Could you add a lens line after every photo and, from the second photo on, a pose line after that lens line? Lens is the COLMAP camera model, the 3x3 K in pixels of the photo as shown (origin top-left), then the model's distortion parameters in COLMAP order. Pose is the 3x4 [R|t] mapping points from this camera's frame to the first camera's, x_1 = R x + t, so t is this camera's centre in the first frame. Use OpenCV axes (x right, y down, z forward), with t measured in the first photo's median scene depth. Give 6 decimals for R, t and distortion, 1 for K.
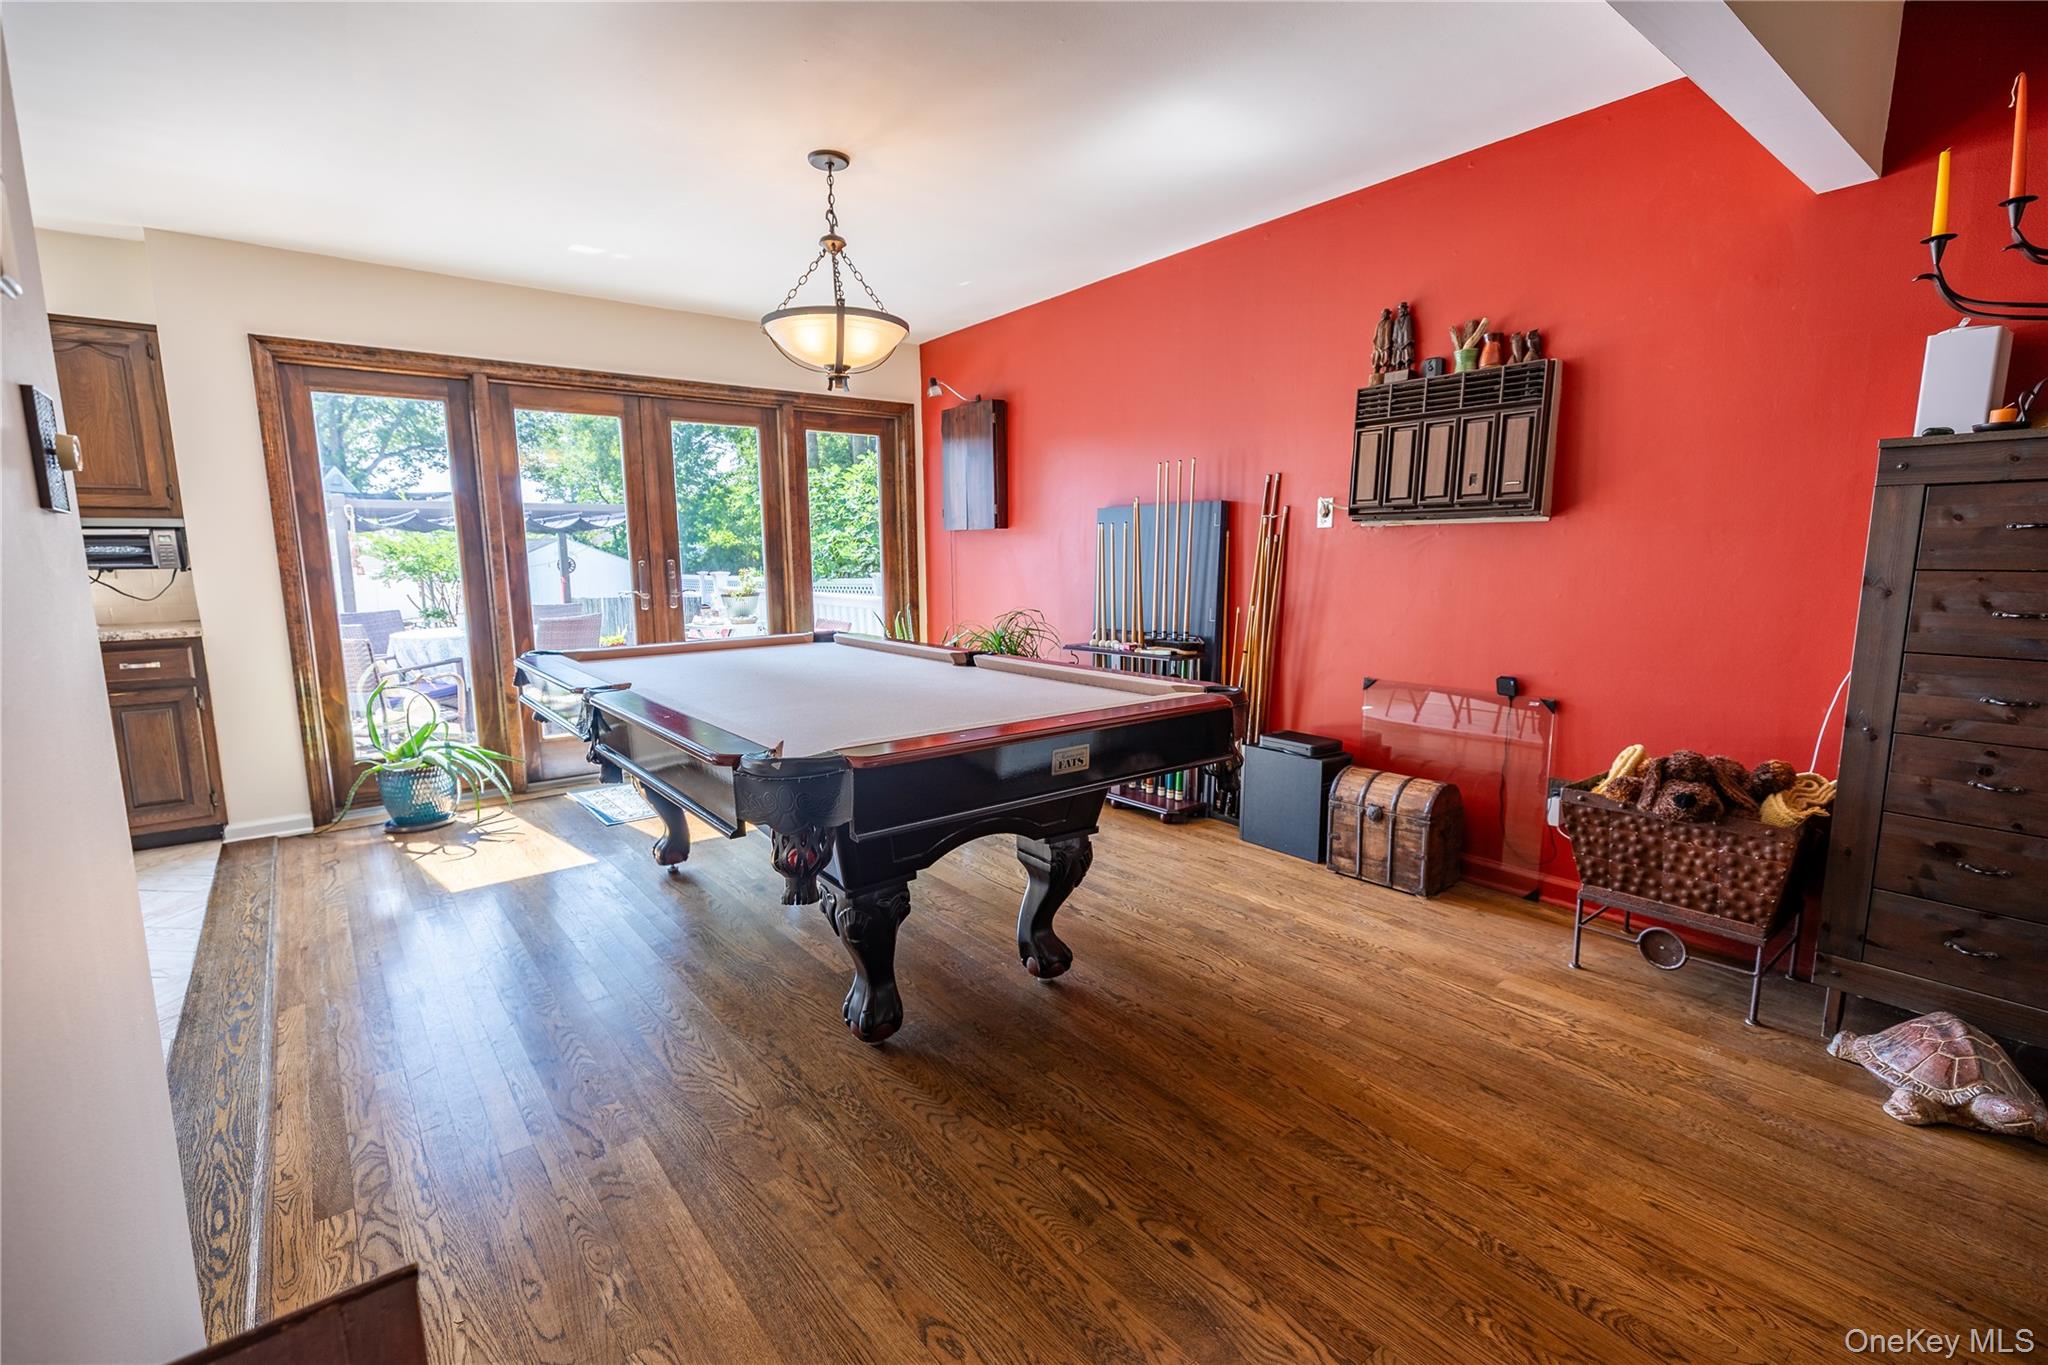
lens RADIAL K [[916.0, 0, 1025.1], [0, 916.0, 689.2], [0, 0, 1]] dist [0.005190, 0.001660]
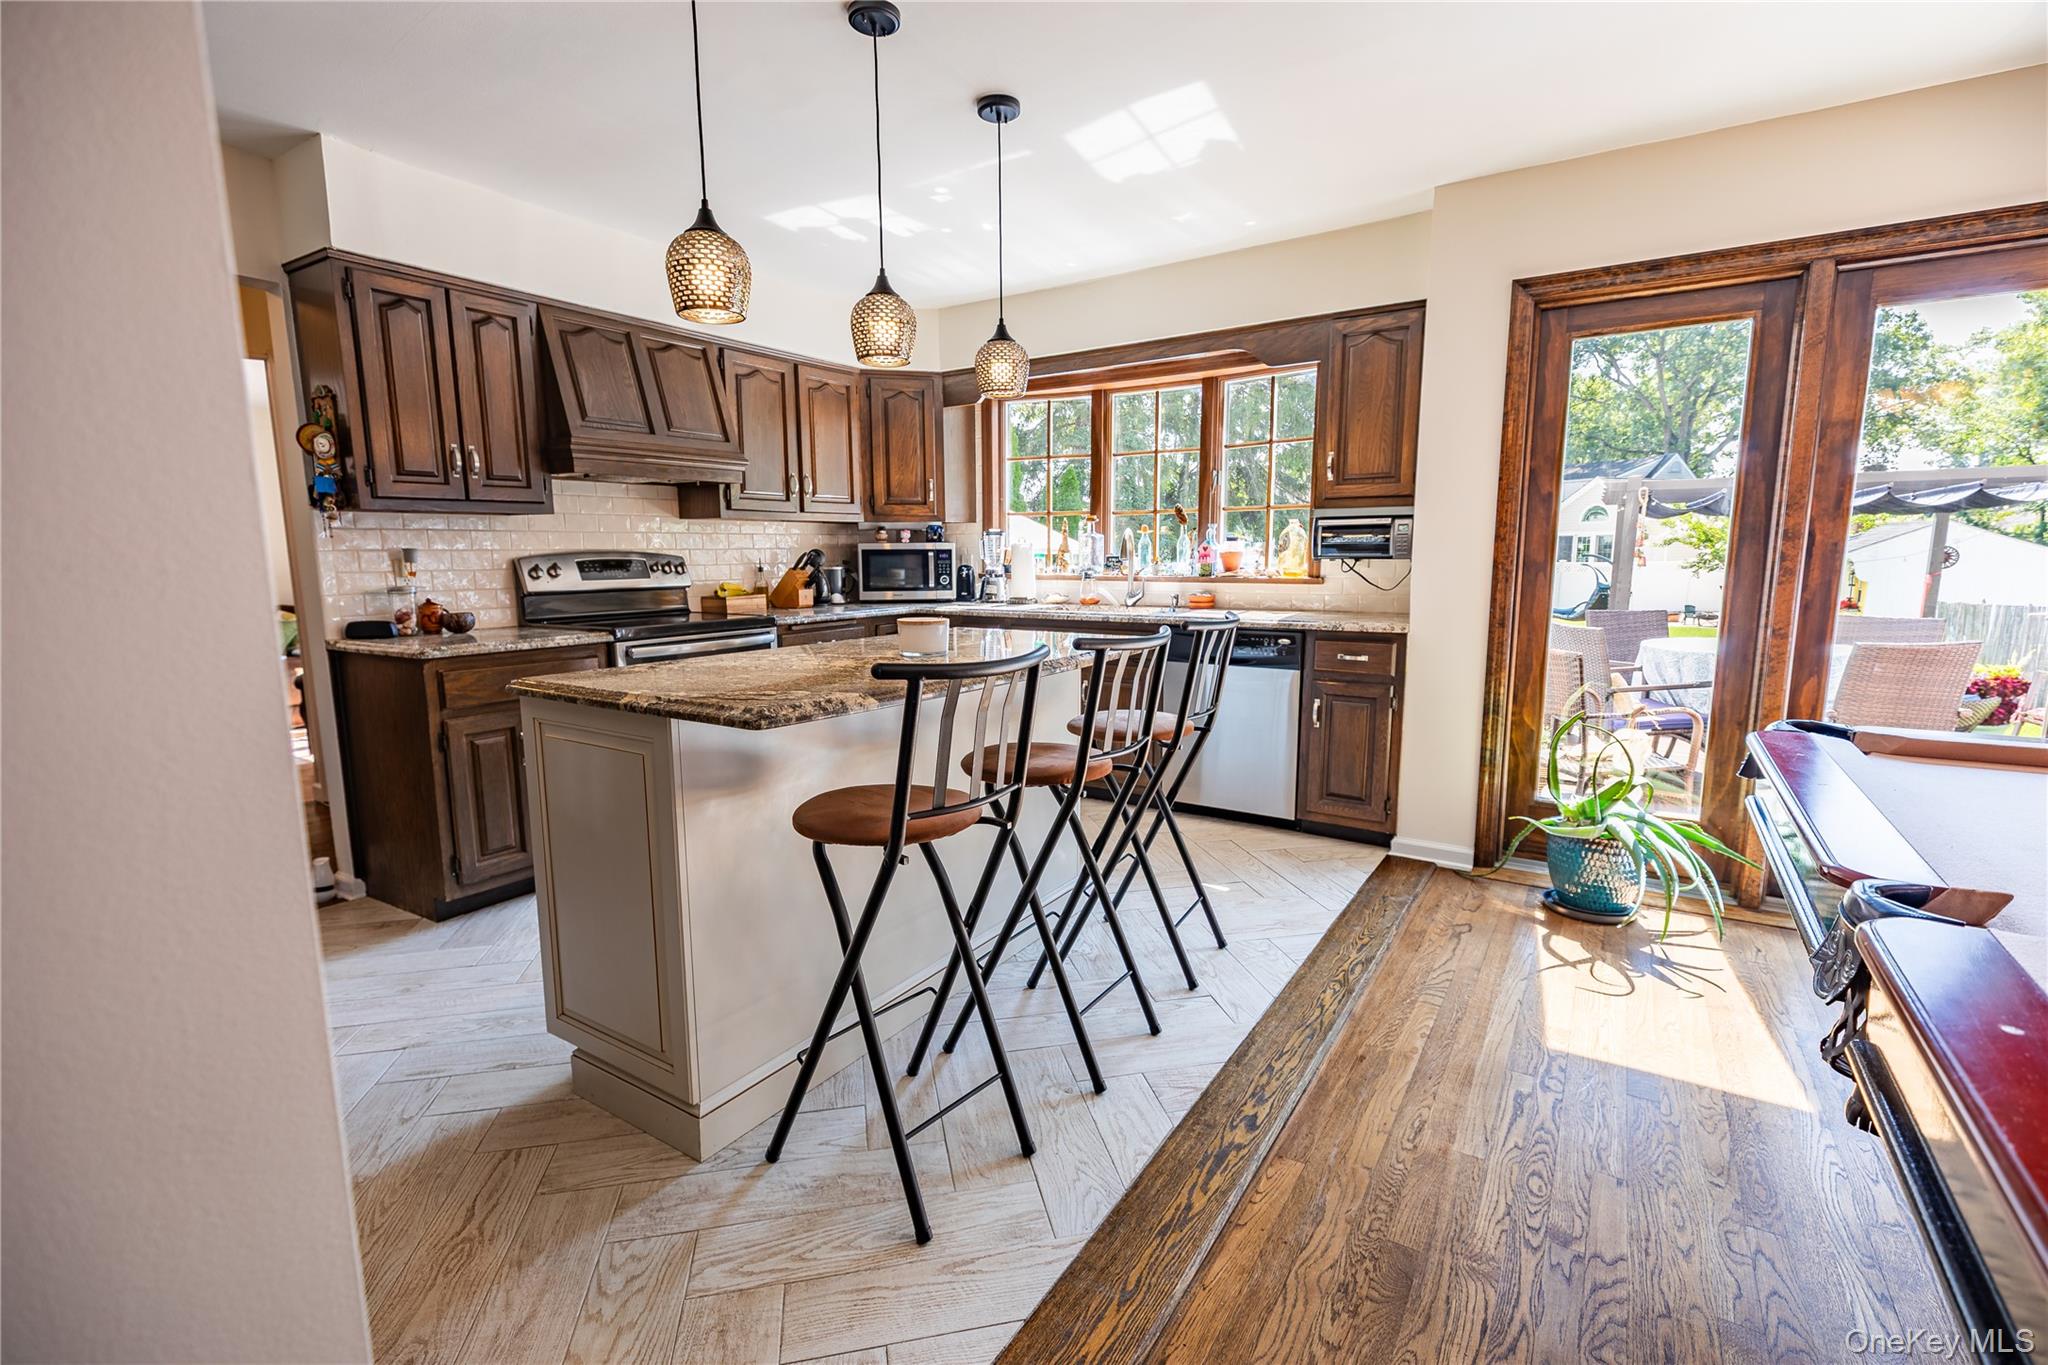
lens RADIAL K [[916.0, 0, 1029.8], [0, 916.0, 685.2], [0, 0, 1]] dist [0.005190, 0.001660]
pose [[0.326149, 0.147631, -0.933719, -0.142056], [-0.139617, 0.984421, 0.106879, -0.047896], [0.934951, 0.095505, 0.341680, 0.314774]]
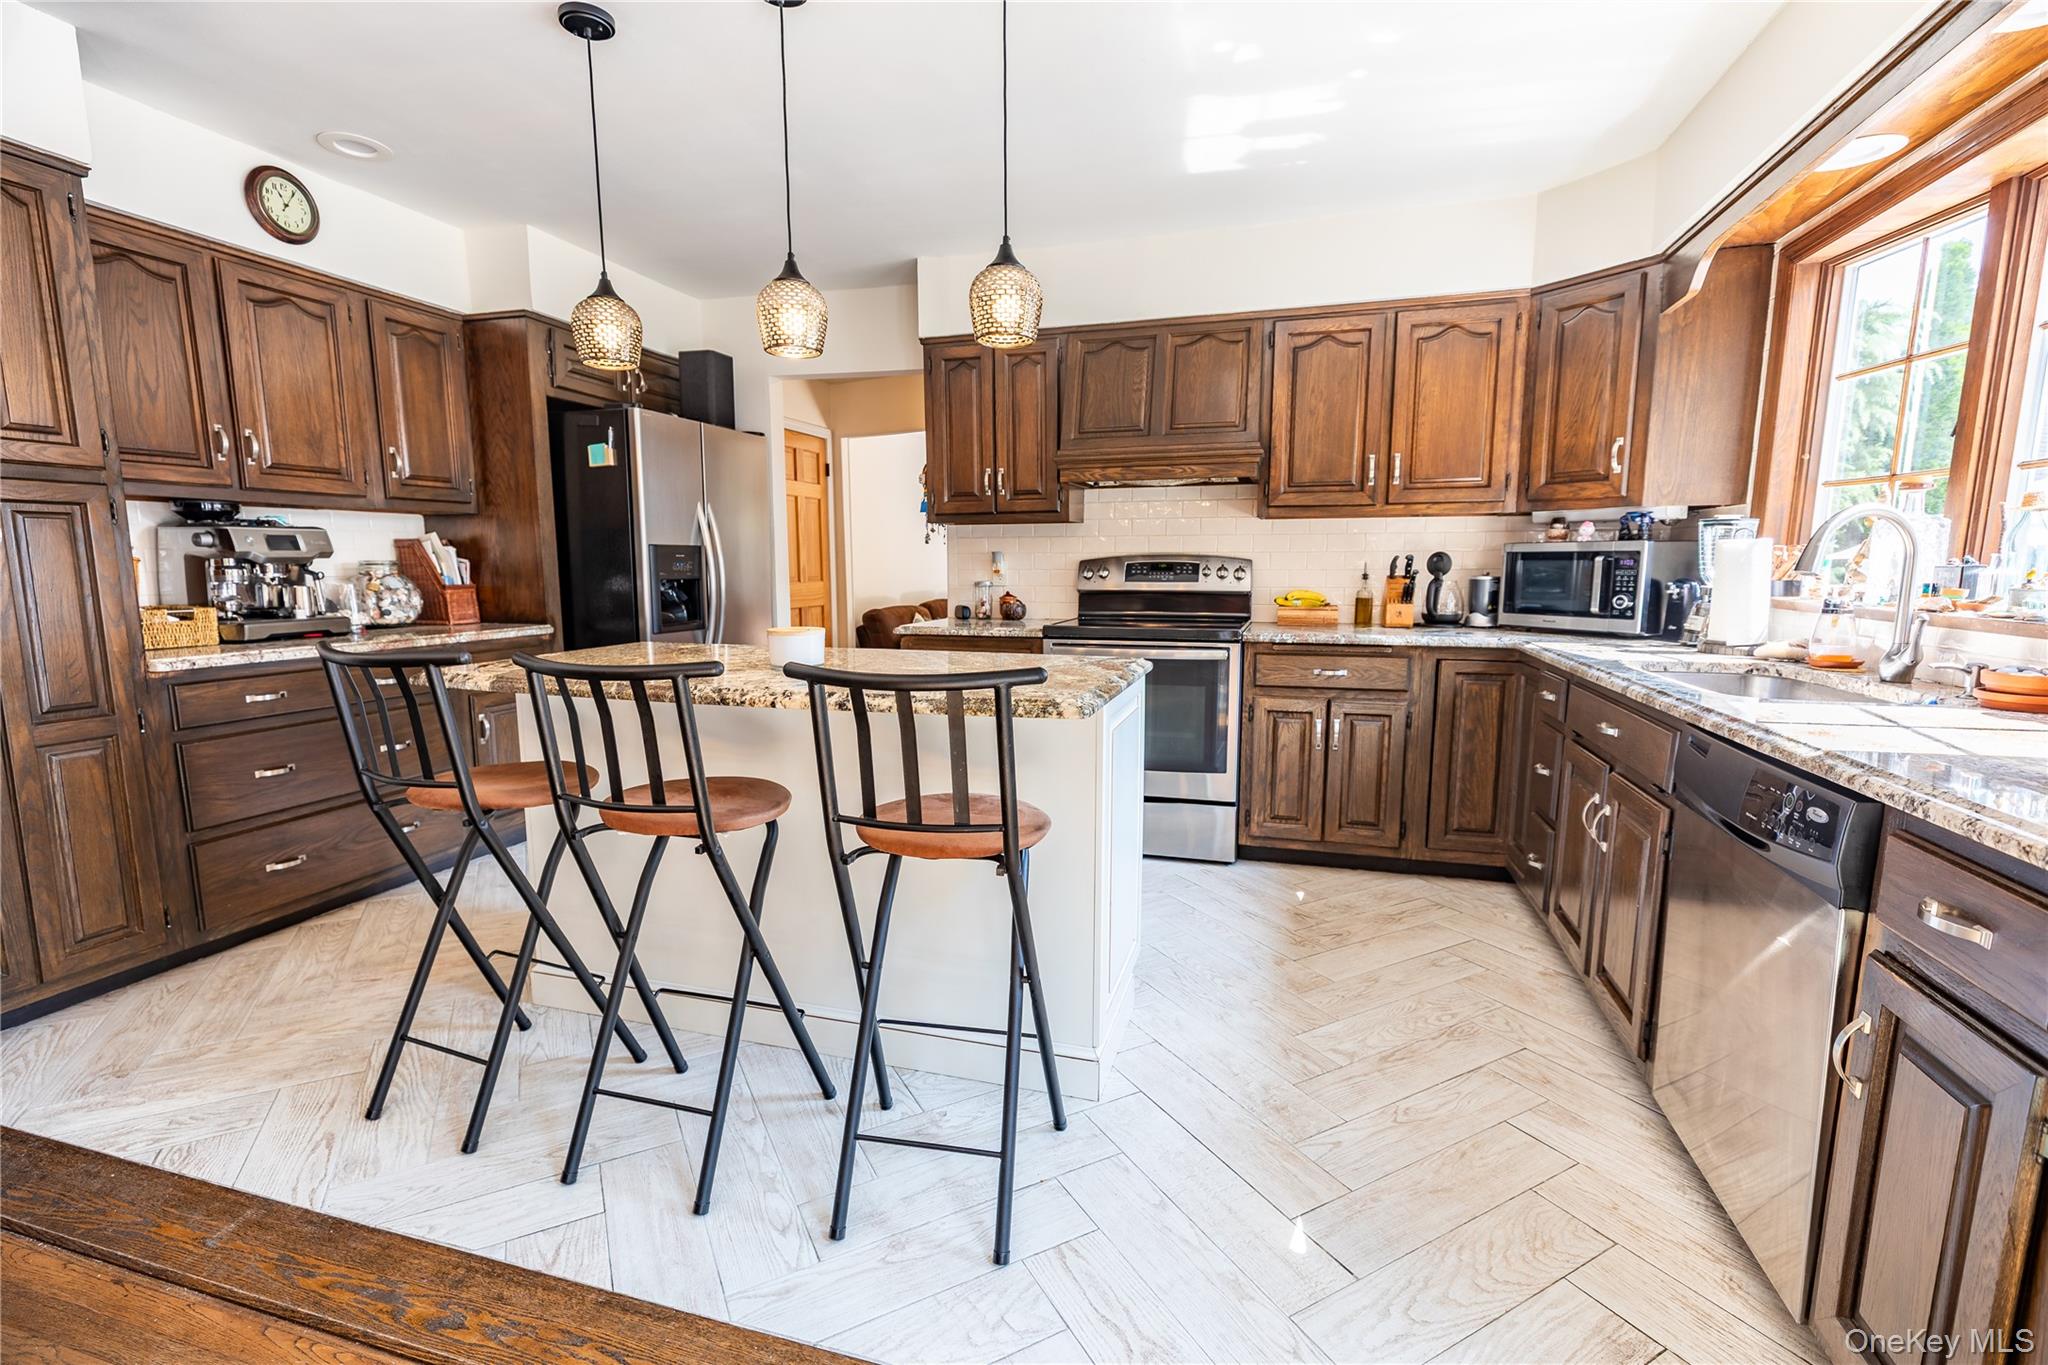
lens RADIAL K [[916.0, 0, 1025.7], [0, 916.0, 681.1], [0, 0, 1]] dist [0.005190, 0.001660]
pose [[-0.820319, 0.091063, -0.564610, -0.521205], [-0.073610, 0.962219, 0.262138, -0.139365], [0.567150, 0.256598, -0.782623, 0.948702]]
